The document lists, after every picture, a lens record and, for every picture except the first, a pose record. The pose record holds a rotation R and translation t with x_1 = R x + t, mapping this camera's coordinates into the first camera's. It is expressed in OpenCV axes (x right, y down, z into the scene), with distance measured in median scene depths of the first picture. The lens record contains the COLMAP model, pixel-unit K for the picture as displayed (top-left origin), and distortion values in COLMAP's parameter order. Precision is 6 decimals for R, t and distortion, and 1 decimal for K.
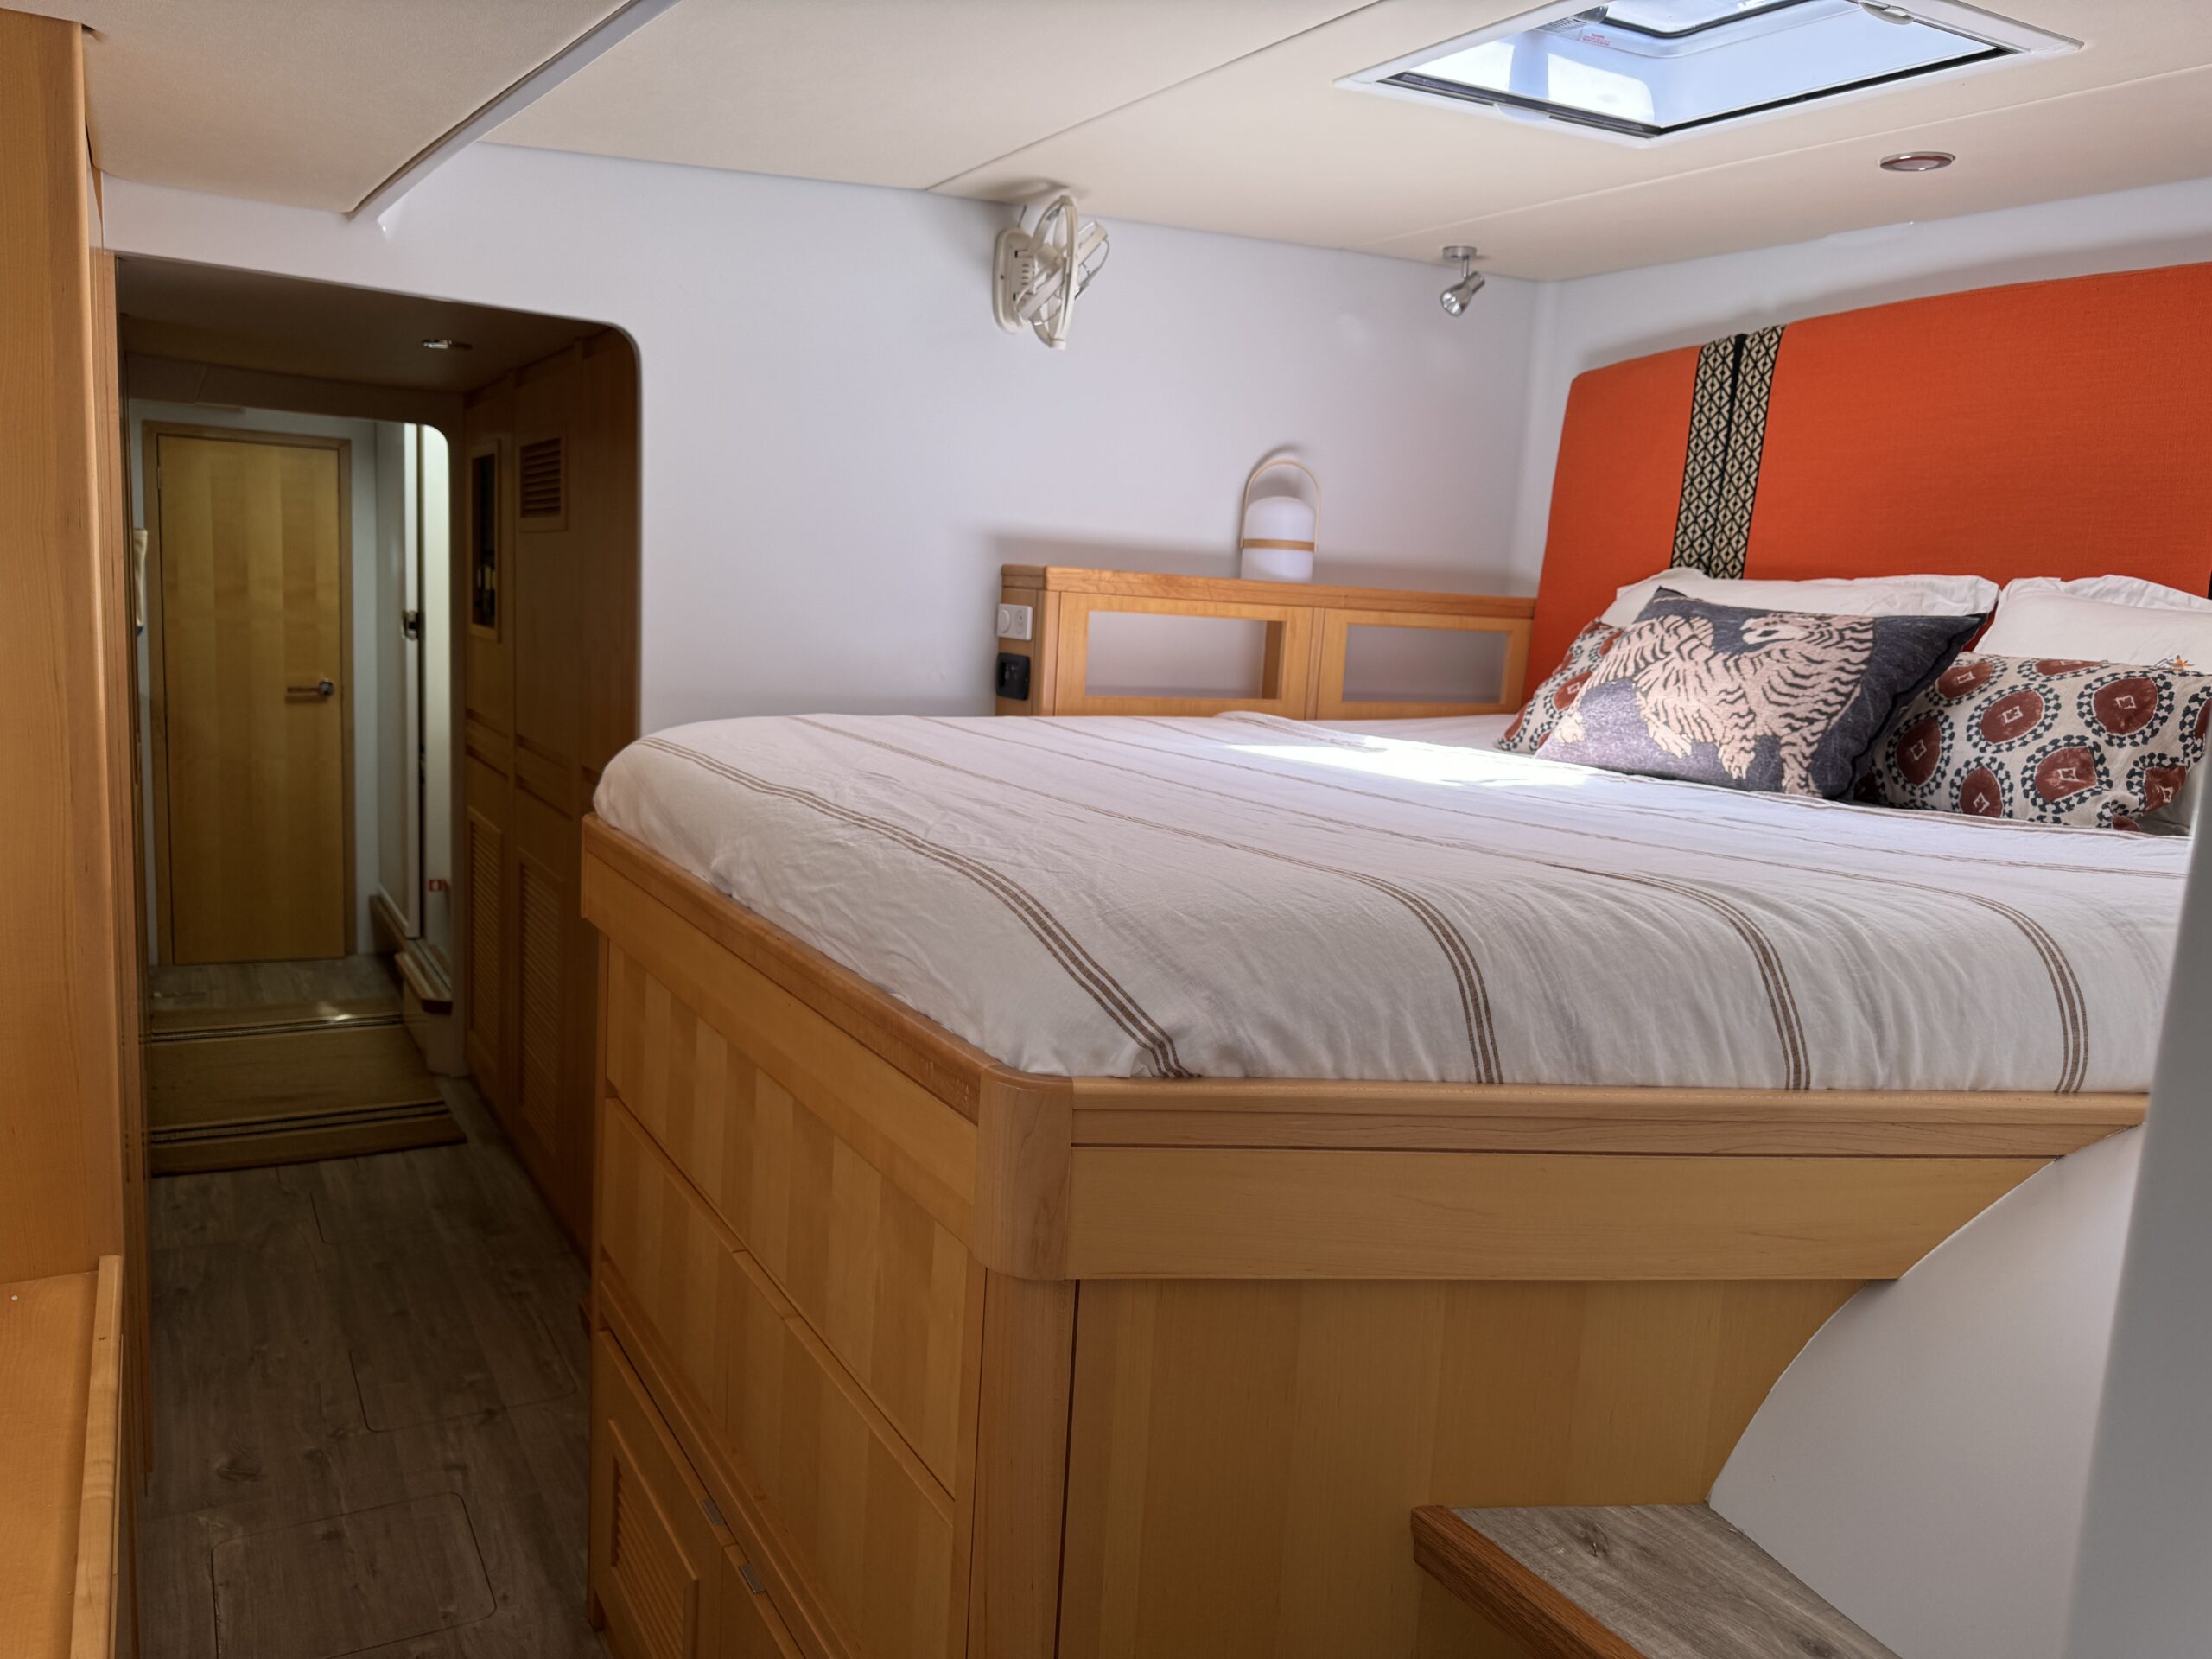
lens RADIAL K [[1567.6, 0, 1092.6], [0, 1567.6, 846.6], [0, 0, 1]] dist [0.046289, -0.061837]
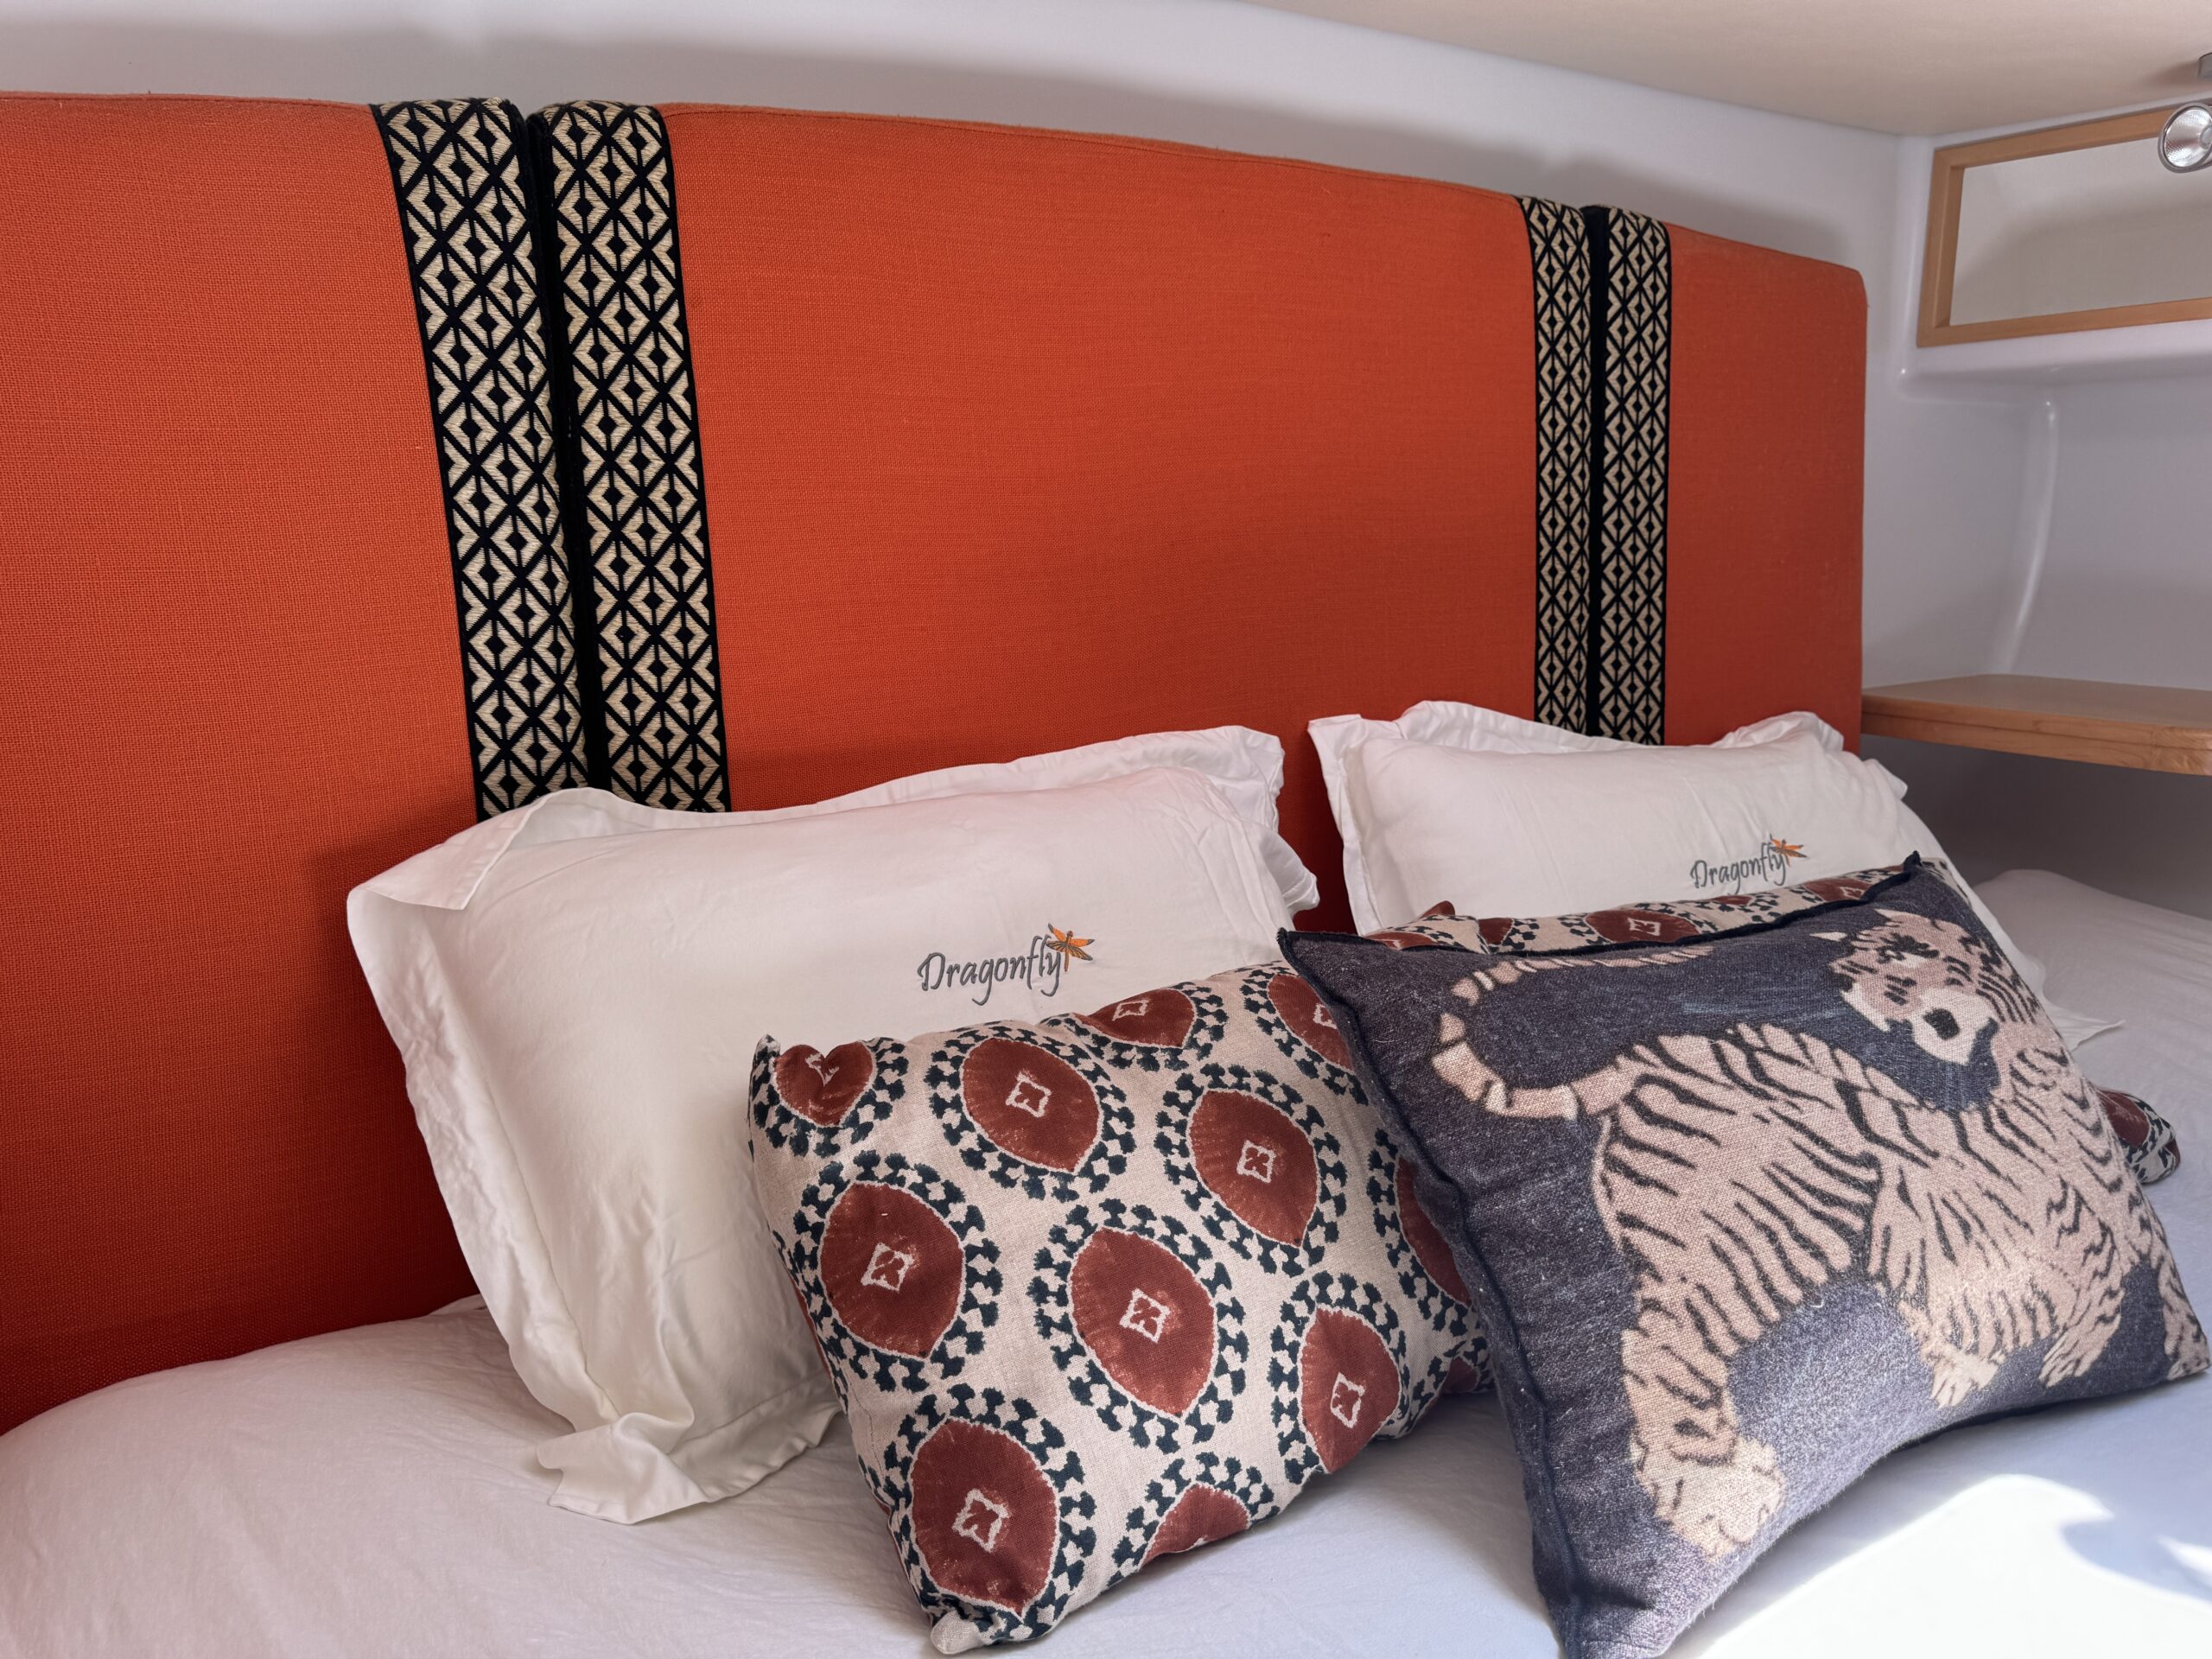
lens RADIAL K [[1567.6, 0, 1114.2], [0, 1567.6, 832.8], [0, 0, 1]] dist [0.046289, -0.061837]
pose [[-0.009481, -0.260564, 0.965410, 0.038173], [0.171137, 0.950786, 0.258298, -0.239727], [-0.985202, 0.167666, 0.035578, 0.882275]]
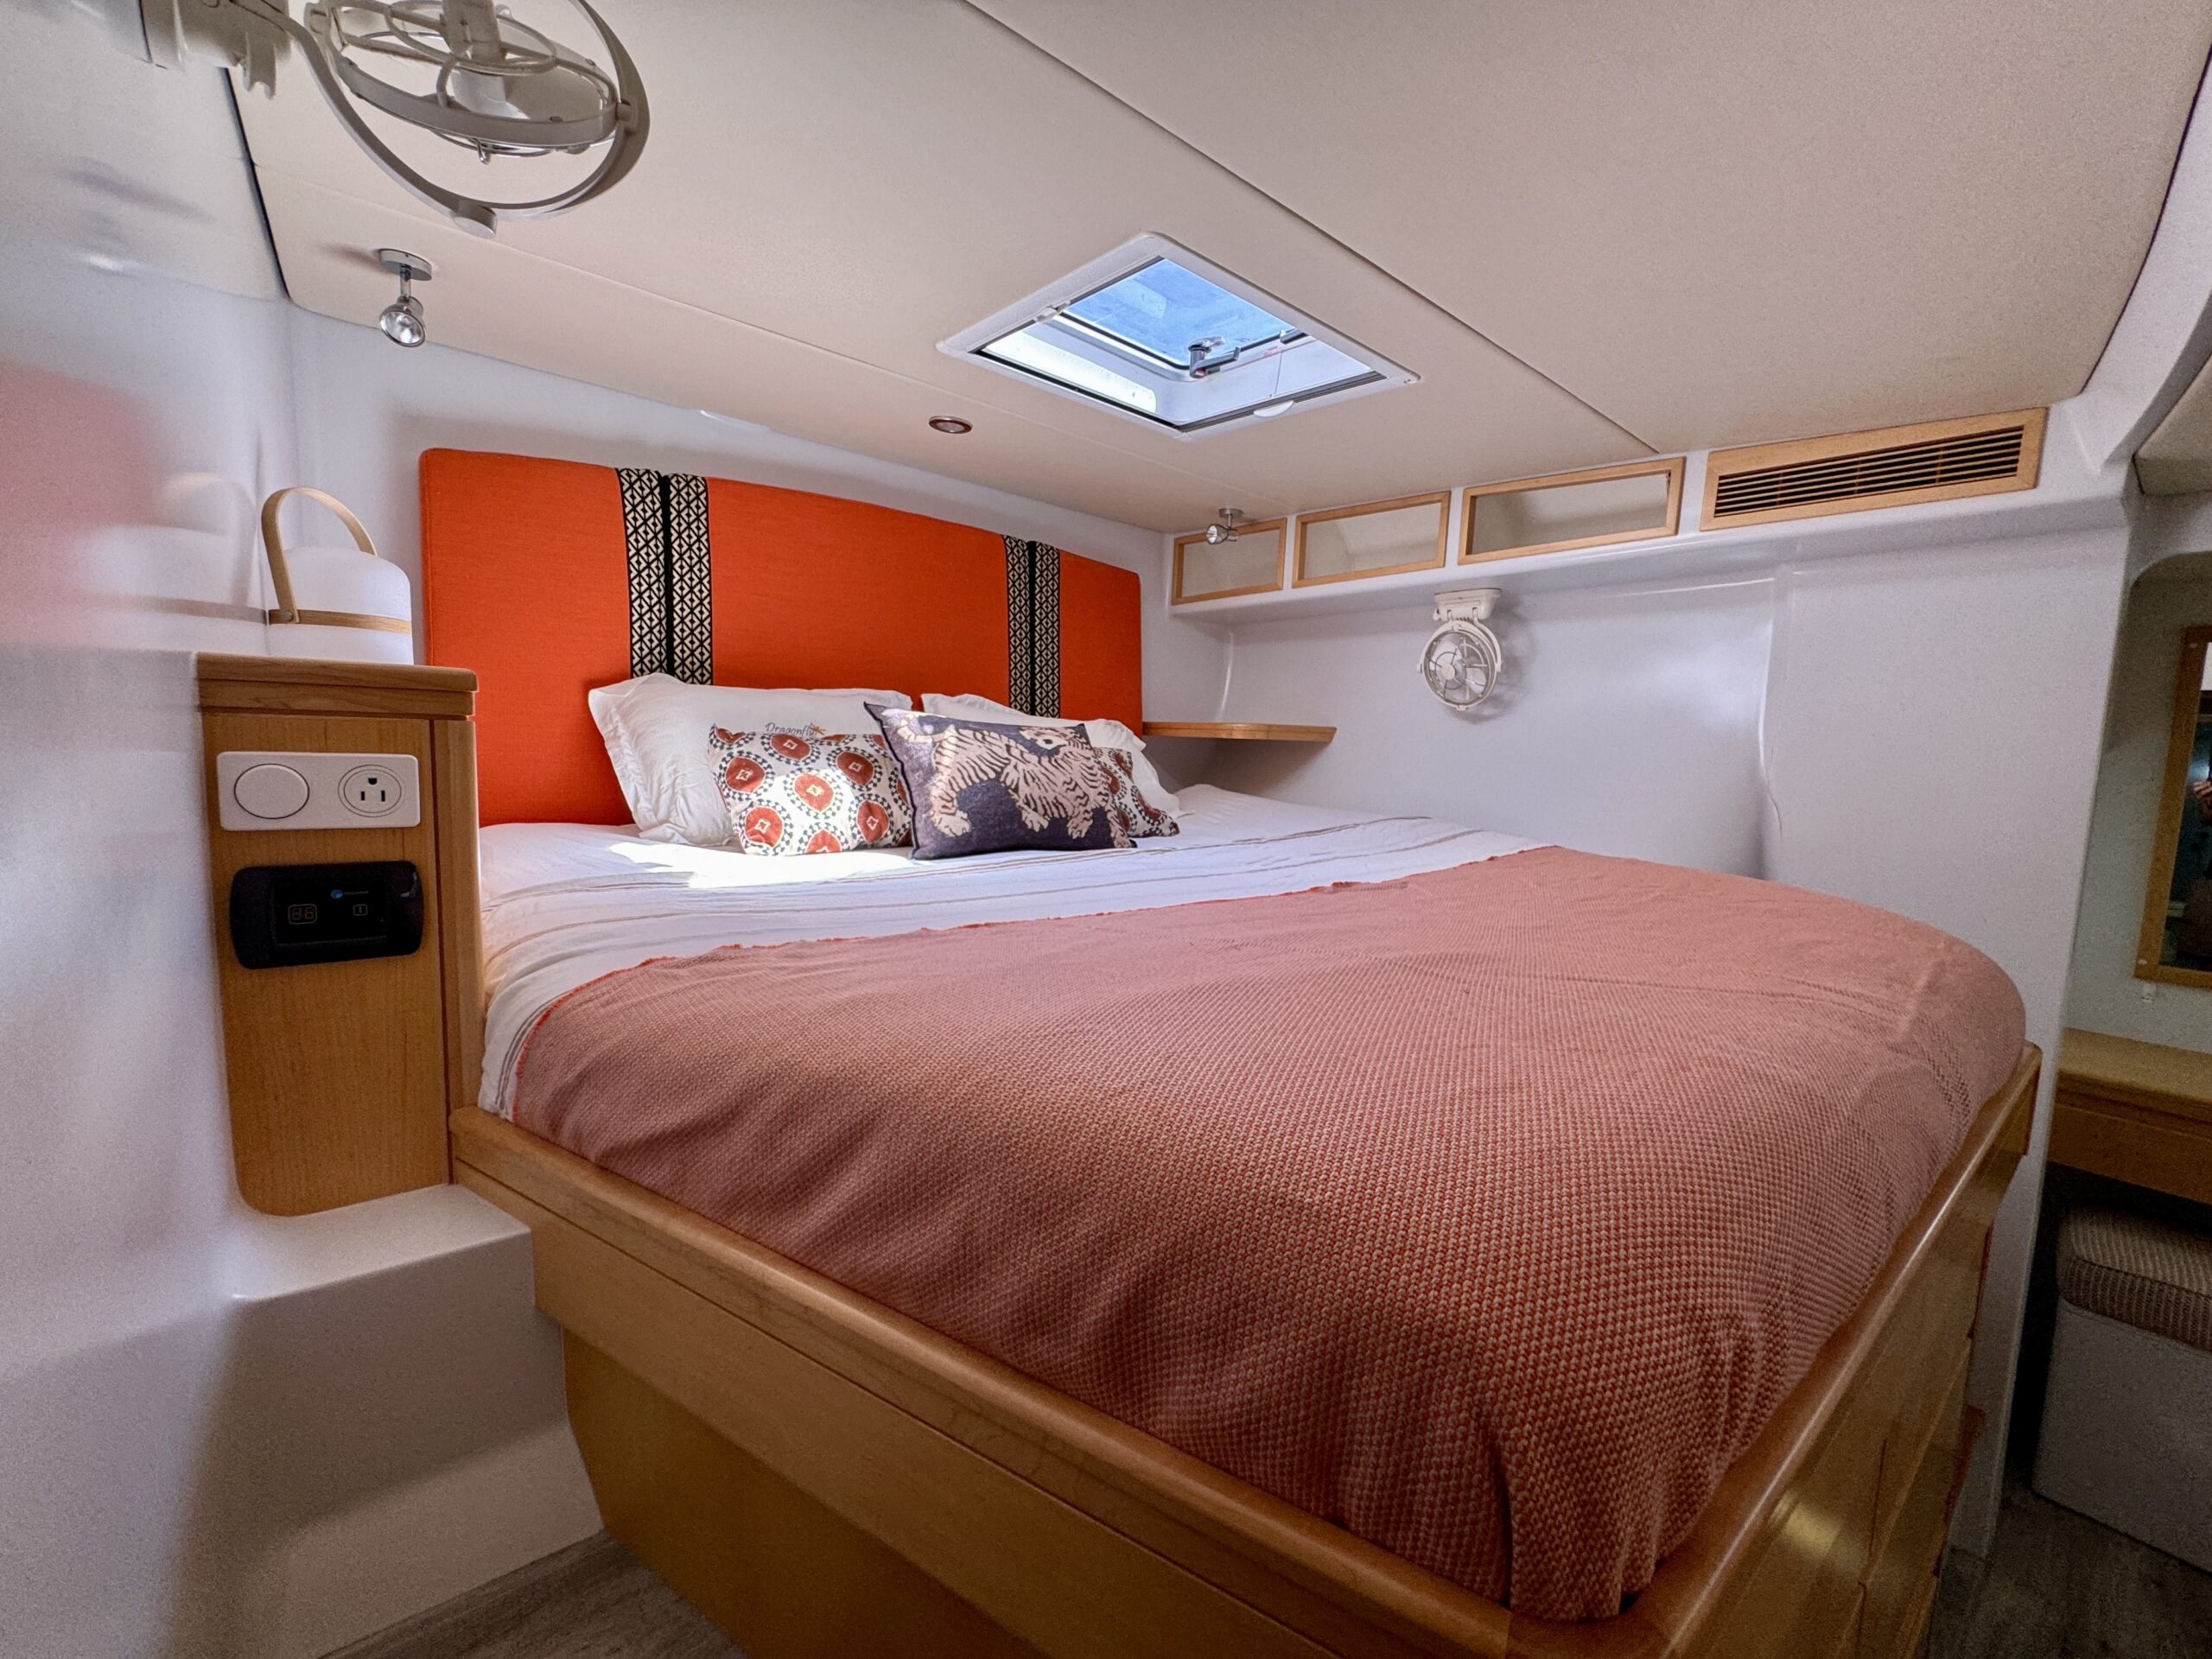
lens RADIAL K [[885.7, 0, 1109.7], [0, 885.7, 833.0], [0, 0, 1]] dist [-0.003379, 0.000948]
pose [[-0.146278, -0.167402, 0.974977, -0.314168], [0.110138, 0.976694, 0.184221, -0.148036], [-0.983093, 0.134330, -0.124431, 0.787530]]
